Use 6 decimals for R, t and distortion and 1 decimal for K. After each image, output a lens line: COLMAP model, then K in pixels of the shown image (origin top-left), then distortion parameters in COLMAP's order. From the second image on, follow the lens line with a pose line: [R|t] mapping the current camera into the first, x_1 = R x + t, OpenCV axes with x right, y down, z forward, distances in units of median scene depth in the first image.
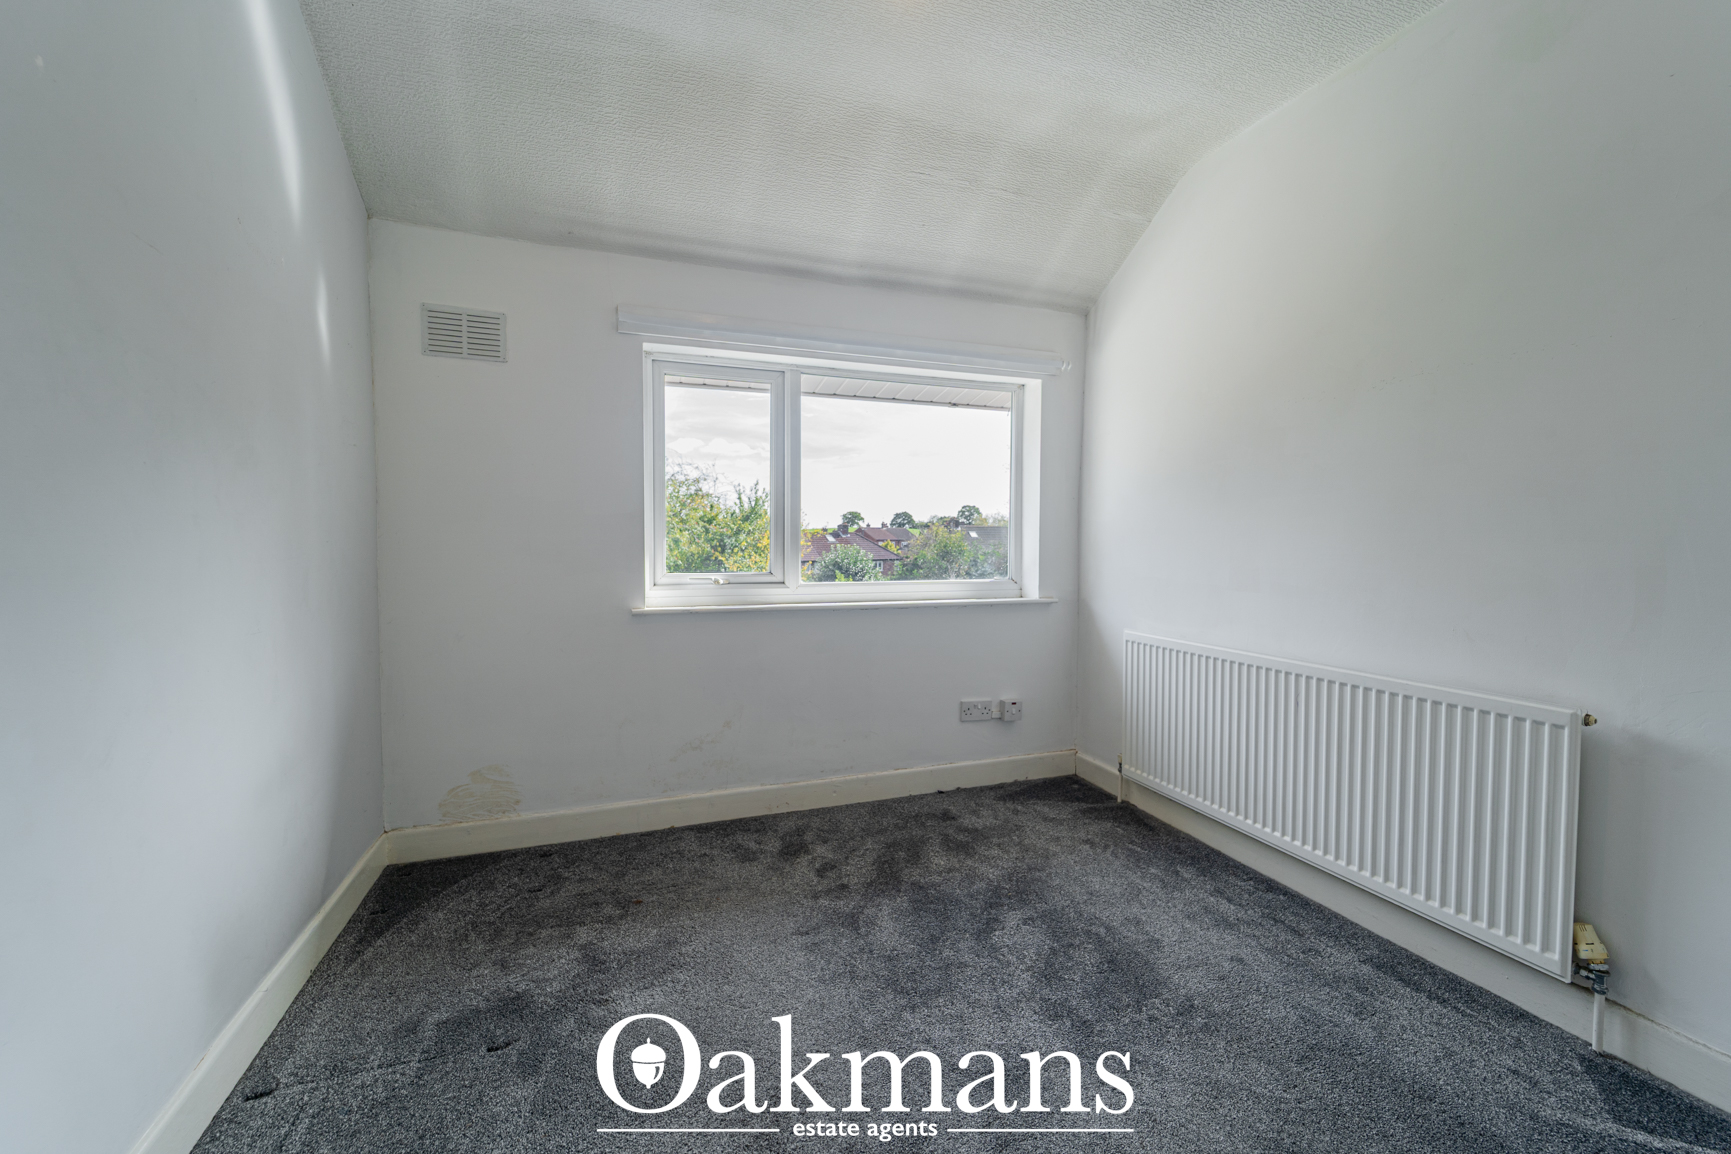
lens RADIAL K [[675.2, 0, 860.5], [0, 675.2, 570.7], [0, 0, 1]] dist [0.003505, -0.002752]
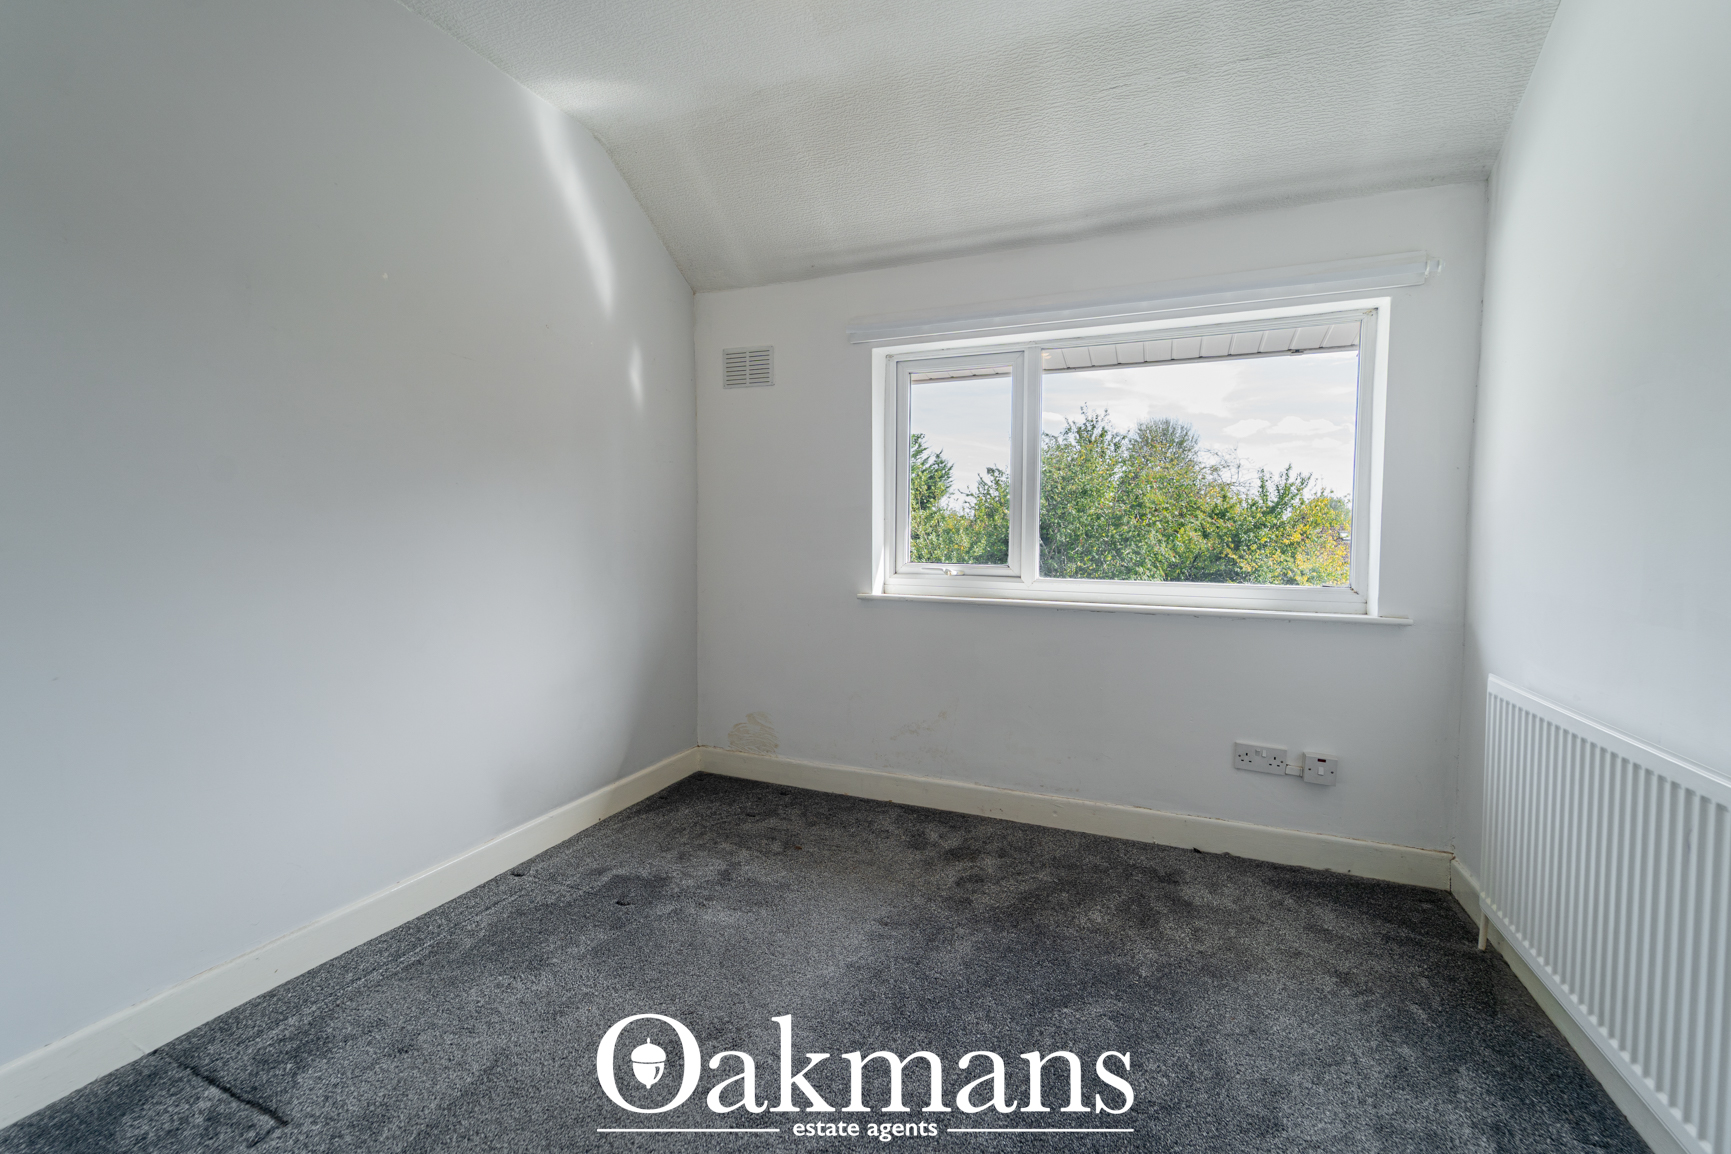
lens RADIAL K [[697.0, 0, 863.5], [0, 697.0, 569.2], [0, 0, 1]] dist [0.003524, -0.002592]
pose [[0.752178, 0.036419, -0.657953, 0.394596], [-0.034174, 0.999284, 0.016245, -0.001234], [0.658073, 0.010266, 0.752884, 0.142210]]
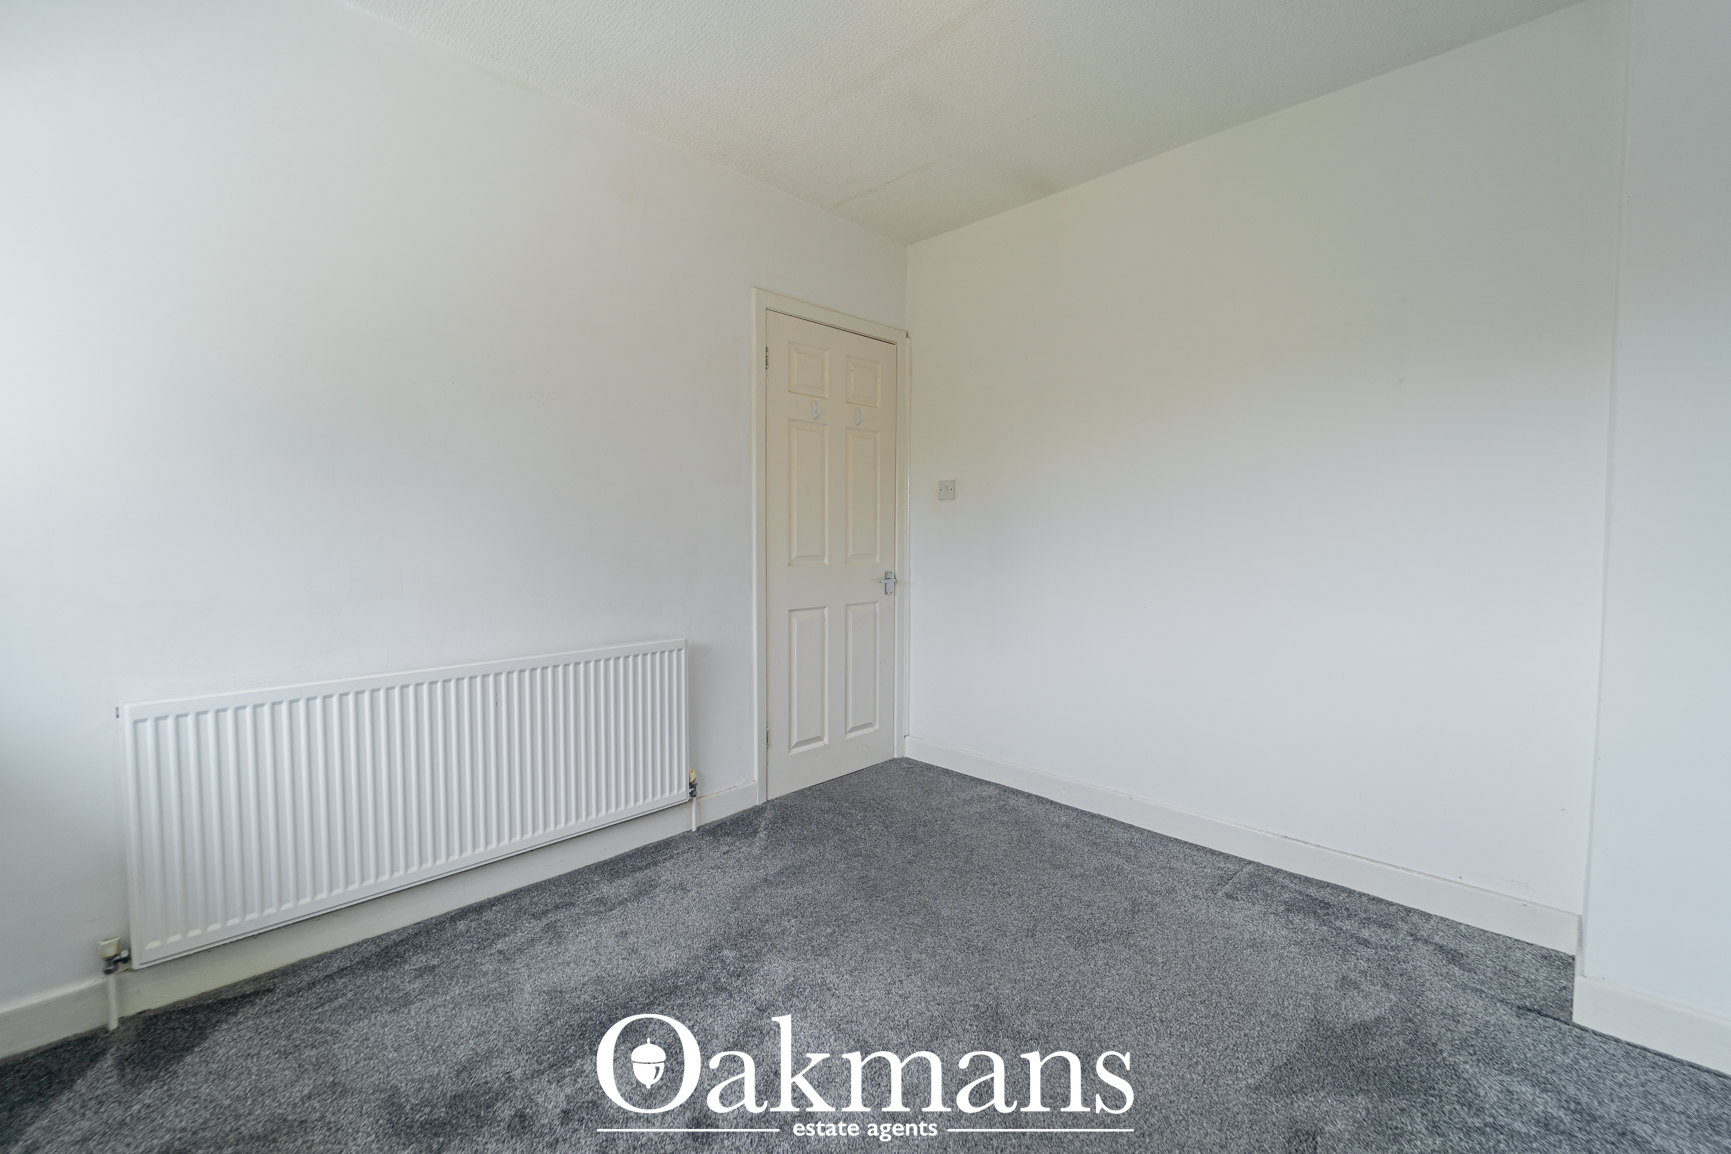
lens RADIAL K [[702.4, 0, 864.7], [0, 702.4, 564.5], [0, 0, 1]] dist [0.000372, -0.000525]
pose [[-0.430042, -0.038280, 0.901997, -0.379025], [0.041553, 0.997203, 0.062132, -0.033816], [-0.901852, 0.064200, -0.427249, 0.726840]]
